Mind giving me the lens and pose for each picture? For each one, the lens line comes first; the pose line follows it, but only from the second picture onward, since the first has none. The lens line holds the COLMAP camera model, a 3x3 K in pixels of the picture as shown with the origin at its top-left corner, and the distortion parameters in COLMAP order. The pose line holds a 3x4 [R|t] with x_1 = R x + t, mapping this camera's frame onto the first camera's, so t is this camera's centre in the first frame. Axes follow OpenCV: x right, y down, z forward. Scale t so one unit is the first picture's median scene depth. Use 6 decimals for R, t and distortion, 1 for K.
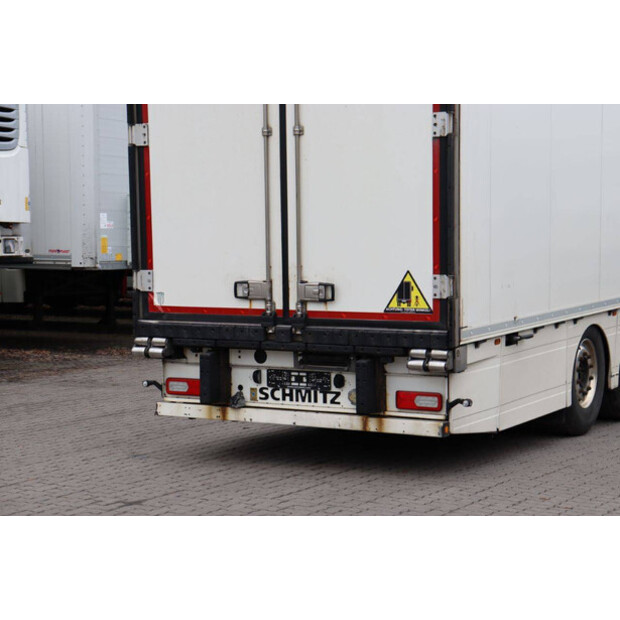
lens RADIAL K [[1493.7, 0, 311.5], [0, 1493.7, 303.7], [0, 0, 1]] dist [0.521097, 0.000000]
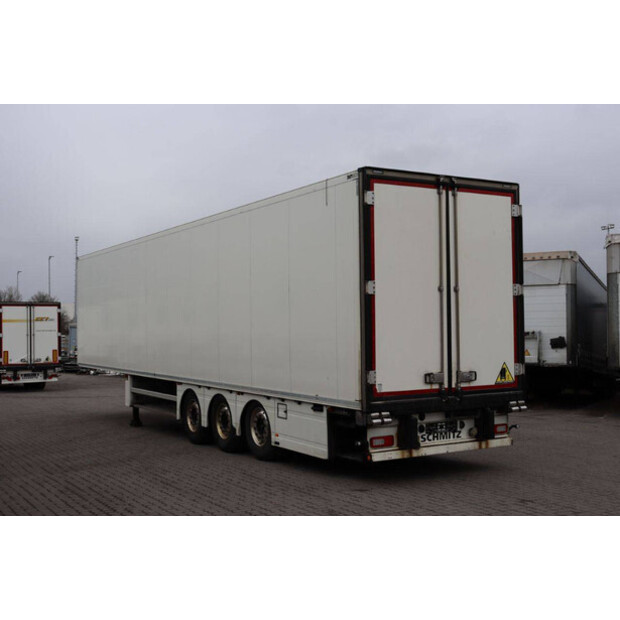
lens RADIAL K [[793.6, 0, 312.9], [0, 793.6, 311.3], [0, 0, 1]] dist [0.005992, 0.000000]
pose [[0.499005, 0.019123, 0.866388, -0.917318], [0.067830, 0.995827, -0.061048, -0.039841], [-0.863940, 0.089231, 0.495626, 0.658583]]
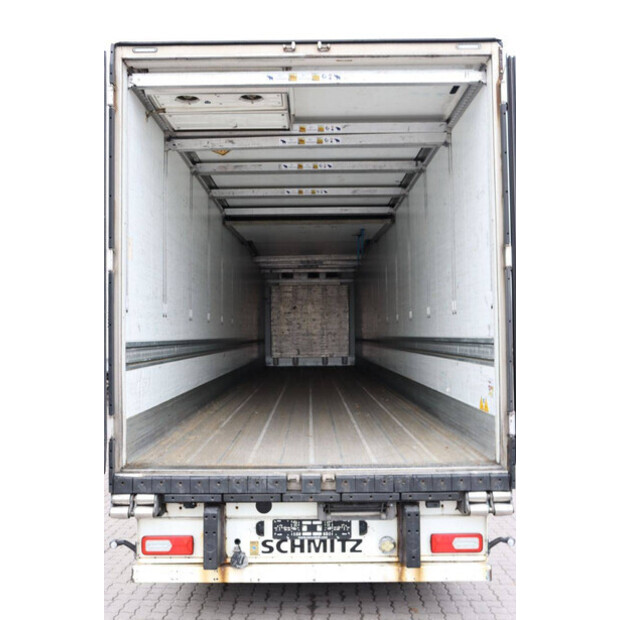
lens RADIAL K [[661.0, 0, 304.6], [0, 661.0, 322.5], [0, 0, 1]] dist [-0.027327, 0.000000]
pose [[0.878682, 0.012729, 0.477238, -0.210362], [0.033287, 0.995578, -0.087841, -0.040786], [-0.476246, 0.093070, 0.874373, 0.641907]]
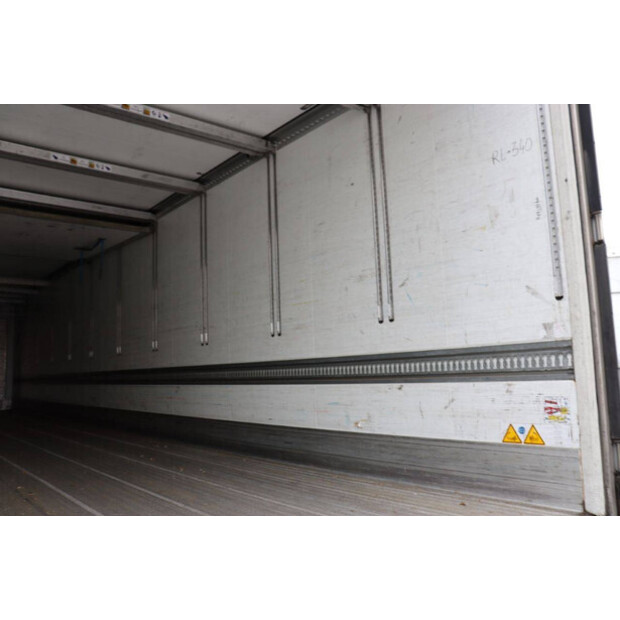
lens RADIAL K [[543.0, 0, 300.9], [0, 543.0, 311.7], [0, 0, 1]] dist [-0.112812, 0.076313]
pose [[0.371469, 0.108454, 0.922089, -0.178986], [0.091462, 0.984049, -0.152587, -0.049830], [-0.923930, 0.141017, 0.355624, 0.928745]]
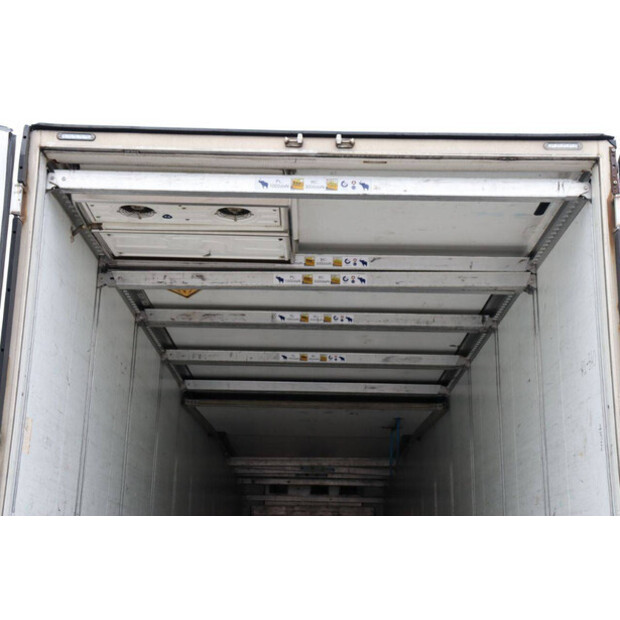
lens RADIAL K [[1001.2, 0, 309.9], [0, 1001.2, 307.4], [0, 0, 1]] dist [0.122327, 0.000000]
pose [[0.874878, 0.157469, 0.458030, -0.200863], [0.005077, 0.942639, -0.333775, -0.042019], [-0.484316, 0.294338, 0.823895, 0.659940]]
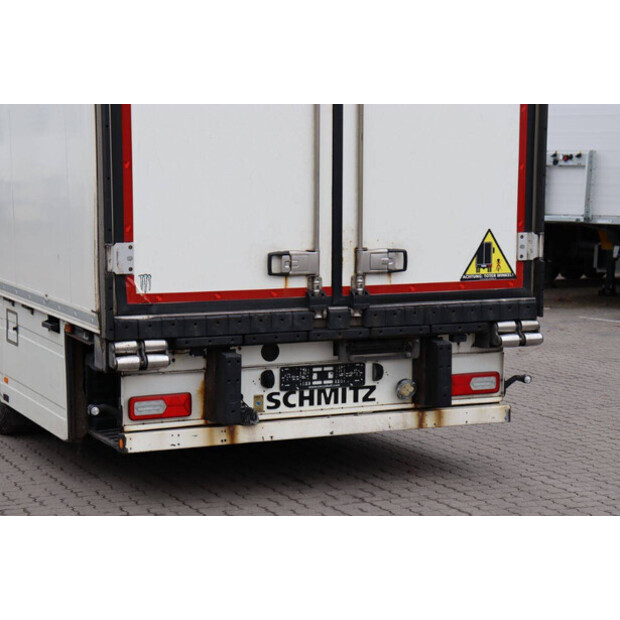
lens RADIAL K [[1493.7, 0, 311.5], [0, 1493.7, 313.4], [0, 0, 1]] dist [0.521097, 0.000000]
pose [[0.591608, -0.075069, 0.802723, -0.637345], [0.047365, 0.997172, 0.058345, -0.027413], [-0.804833, 0.003503, 0.593491, 0.551607]]
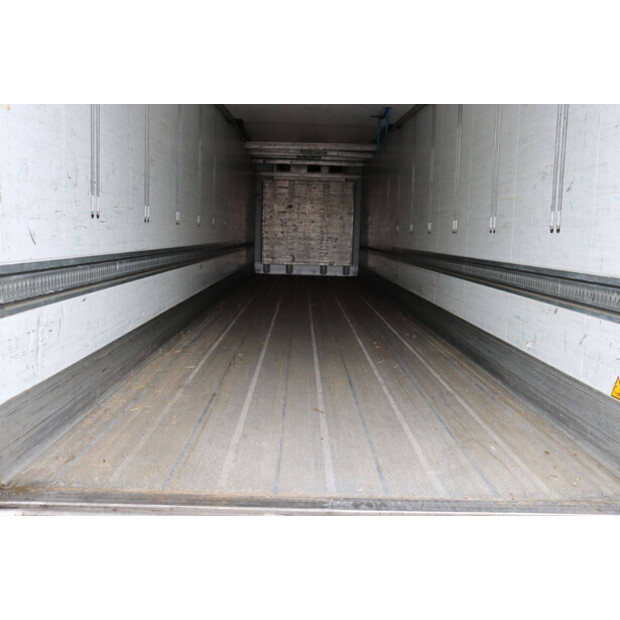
lens RADIAL K [[661.0, 0, 314.6], [0, 661.0, 305.1], [0, 0, 1]] dist [-0.027327, 0.000000]
pose [[0.863049, -0.015427, 0.504885, -0.139175], [-0.005370, 0.999197, 0.039711, -0.062261], [-0.505092, -0.036983, 0.862273, 0.794416]]
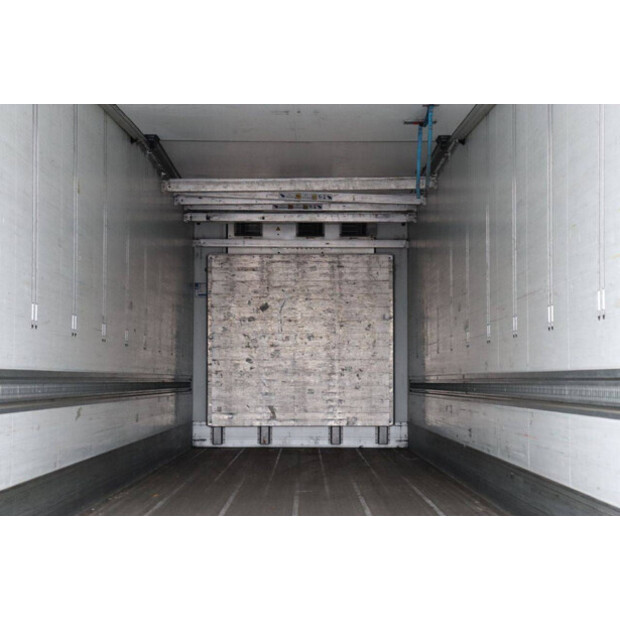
lens RADIAL K [[1493.7, 0, 306.9], [0, 1493.7, 310.5], [0, 0, 1]] dist [0.521097, 0.000000]
pose [[0.874582, 0.038541, 0.483344, -0.174613], [0.020635, 0.992975, -0.116515, -0.037556], [-0.484439, 0.111875, 0.867642, 0.696379]]
